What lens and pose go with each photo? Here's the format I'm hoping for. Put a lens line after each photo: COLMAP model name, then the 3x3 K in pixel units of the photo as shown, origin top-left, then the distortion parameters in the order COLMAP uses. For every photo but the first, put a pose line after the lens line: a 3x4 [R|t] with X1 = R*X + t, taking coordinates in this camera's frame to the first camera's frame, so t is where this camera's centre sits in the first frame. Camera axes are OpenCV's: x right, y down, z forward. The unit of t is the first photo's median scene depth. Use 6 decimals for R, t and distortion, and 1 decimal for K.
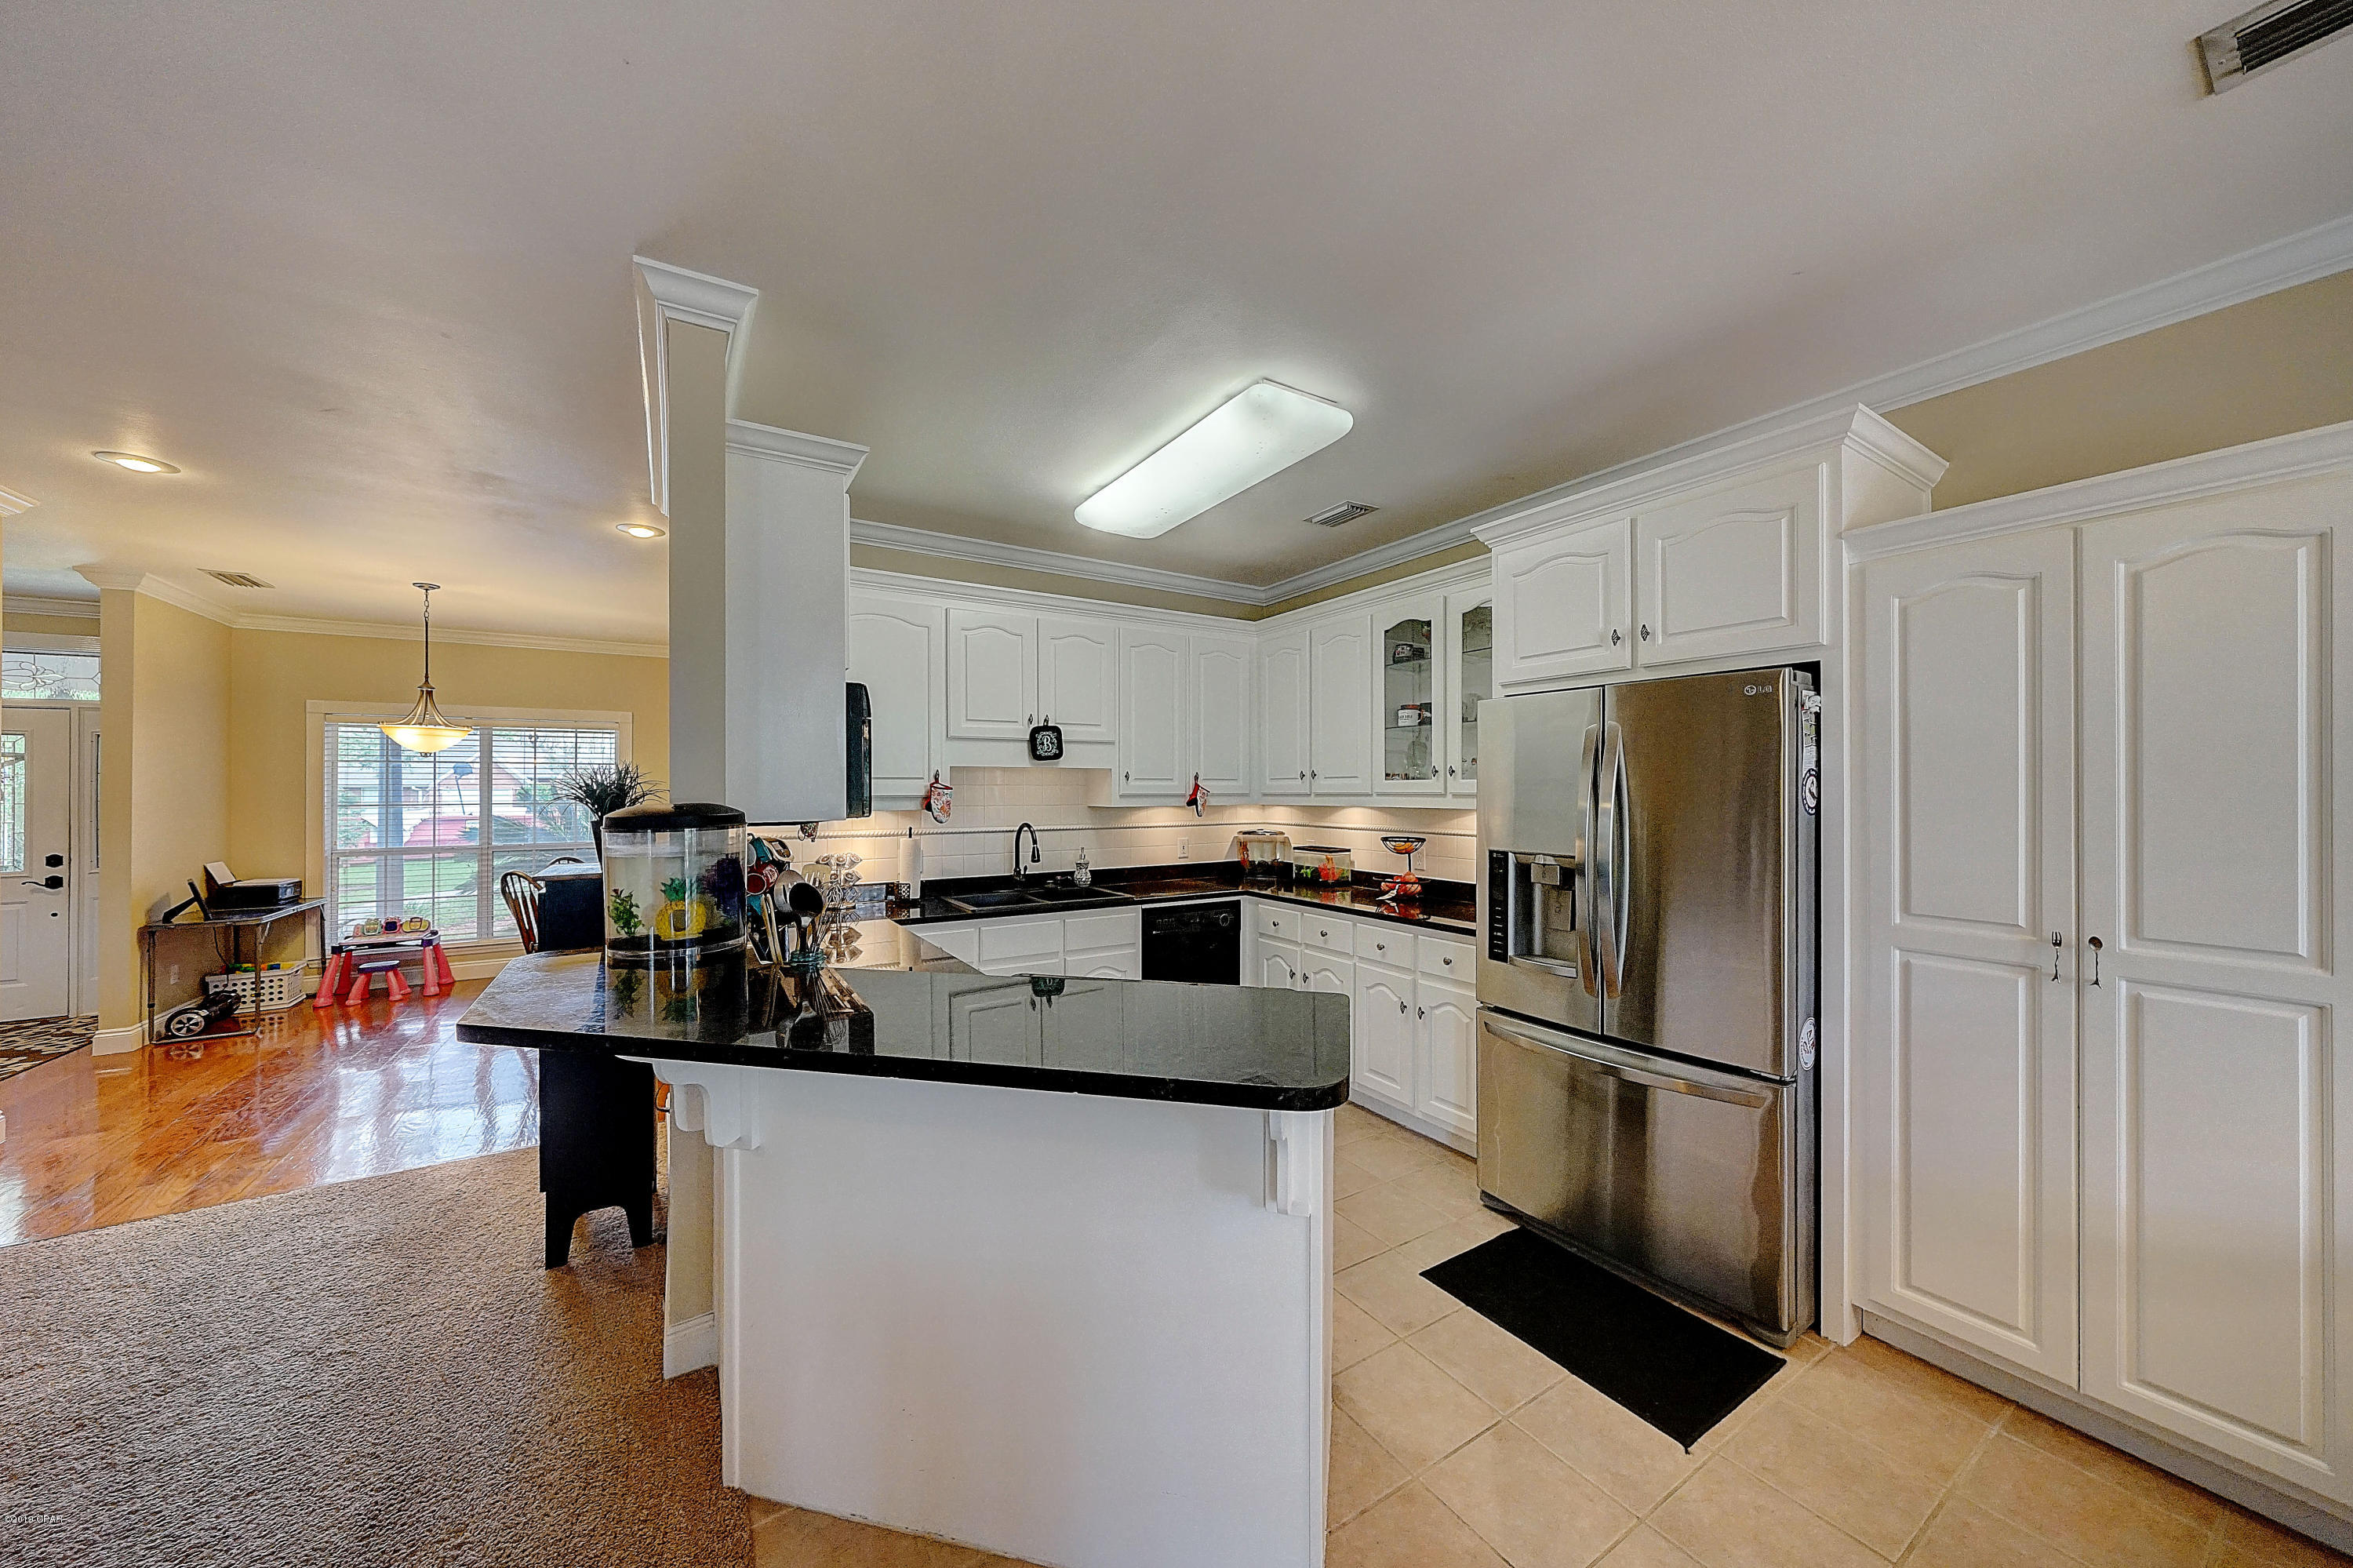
lens RADIAL K [[804.5, 0, 1183.7], [0, 804.5, 792.8], [0, 0, 1]] dist [0.001792, -0.000323]
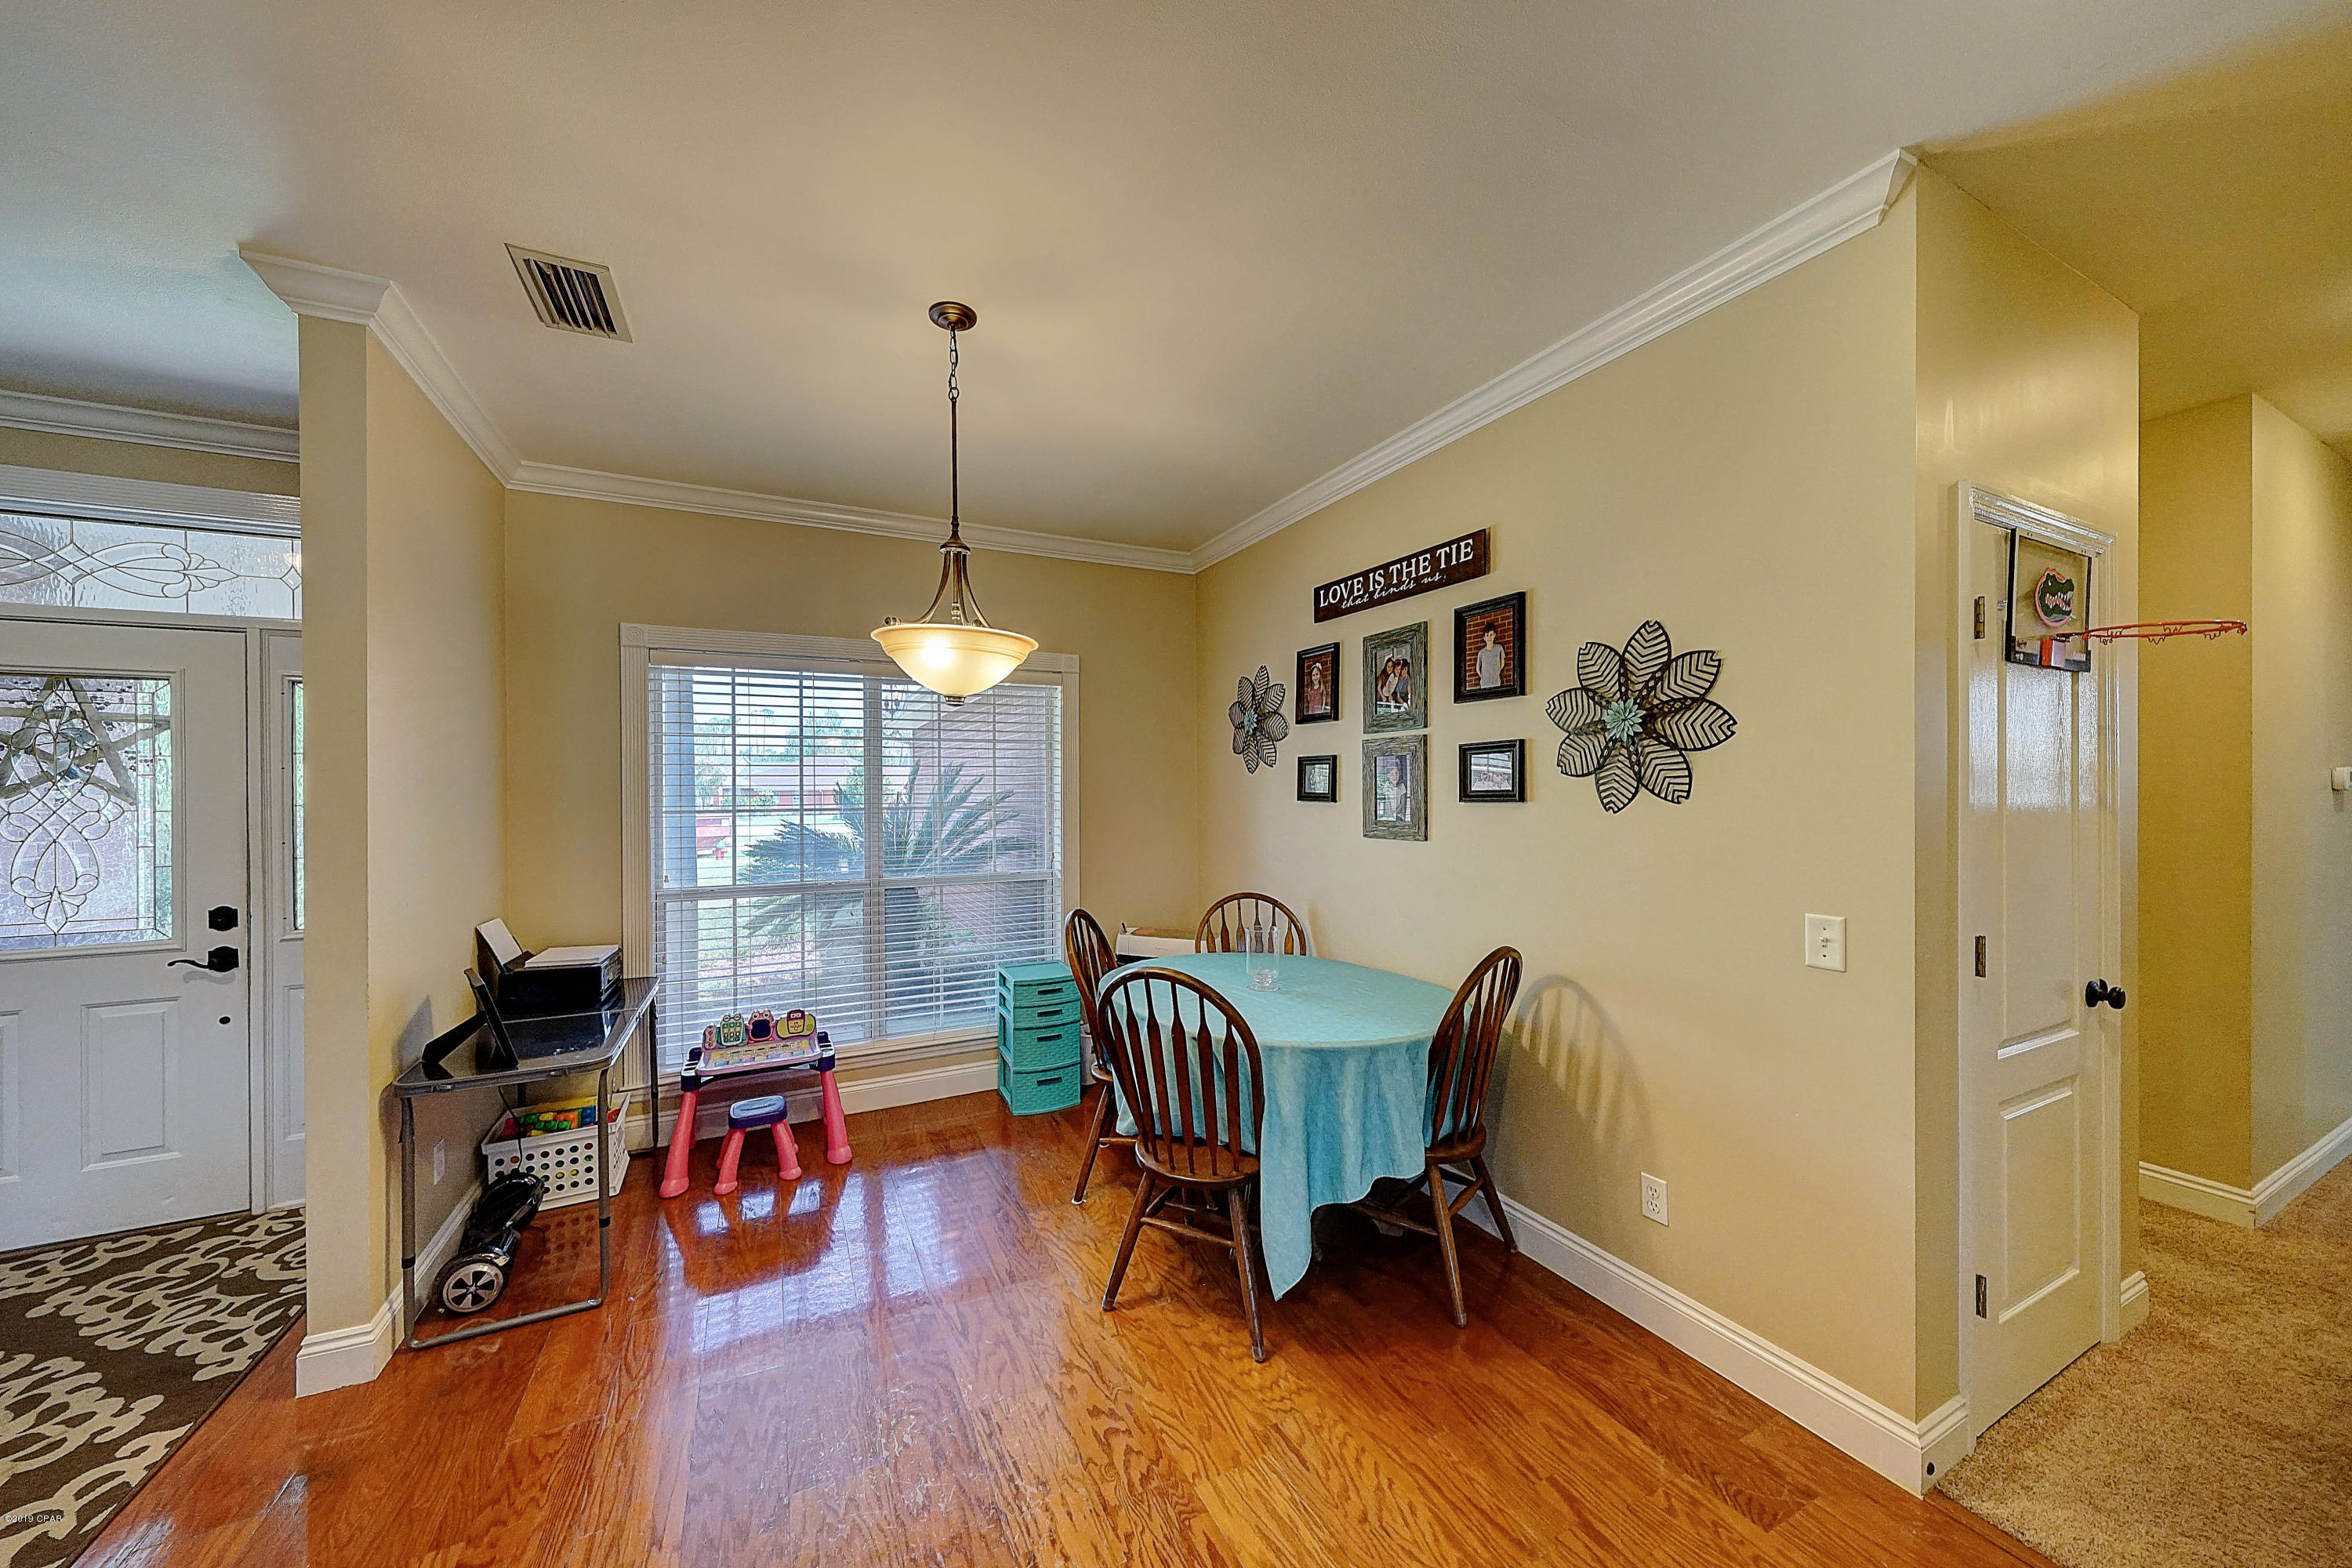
lens RADIAL K [[804.1, 0, 1164.5], [0, 804.1, 799.4], [0, 0, 1]] dist [0.001792, -0.000323]
pose [[0.994825, -0.002532, -0.101569, -0.730808], [0.003361, 0.999962, 0.007998, 0.003830], [0.101545, -0.008298, 0.994796, 0.536385]]
